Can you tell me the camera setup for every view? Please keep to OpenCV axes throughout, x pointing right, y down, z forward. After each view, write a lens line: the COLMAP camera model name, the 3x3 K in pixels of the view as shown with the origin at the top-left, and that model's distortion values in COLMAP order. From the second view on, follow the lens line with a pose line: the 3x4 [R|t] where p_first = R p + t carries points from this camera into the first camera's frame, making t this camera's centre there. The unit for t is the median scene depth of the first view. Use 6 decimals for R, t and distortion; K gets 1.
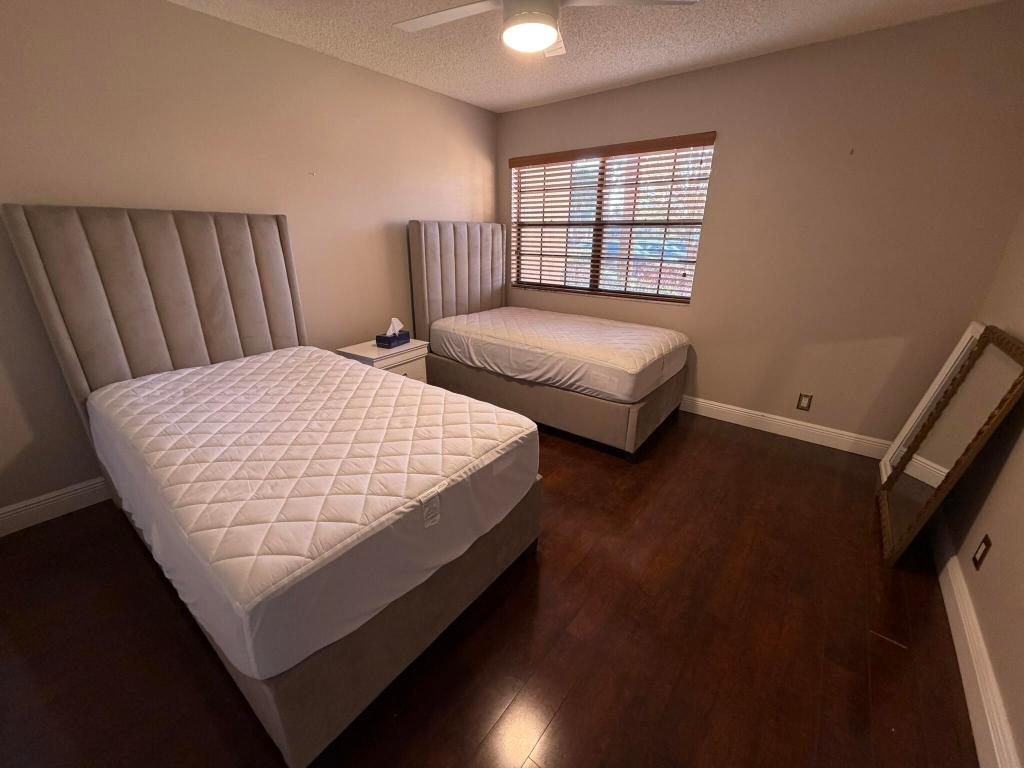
lens RADIAL K [[416.4, 0, 507.9], [0, 416.4, 385.7], [0, 0, 1]] dist [0.006251, 0.000075]
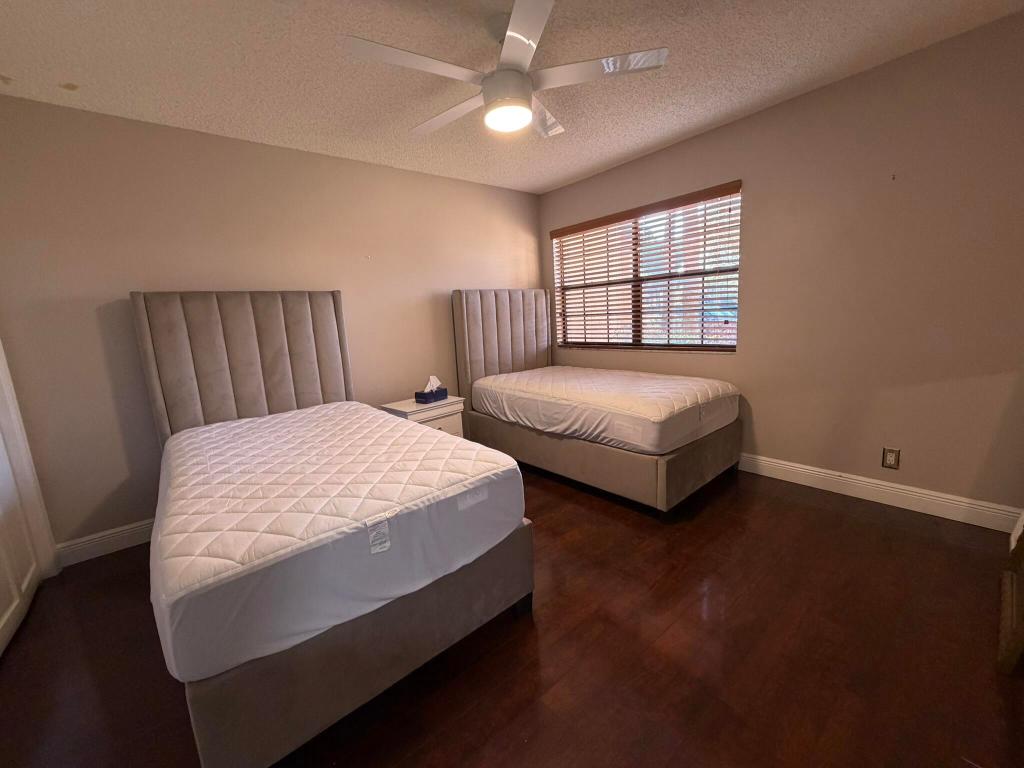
lens RADIAL K [[416.4, 0, 503.8], [0, 416.4, 382.8], [0, 0, 1]] dist [0.006251, 0.000075]
pose [[0.976157, -0.028961, -0.215126, 0.151079], [-0.009828, 0.984147, -0.177085, 0.048091], [0.216844, 0.174977, 0.960397, 0.010228]]
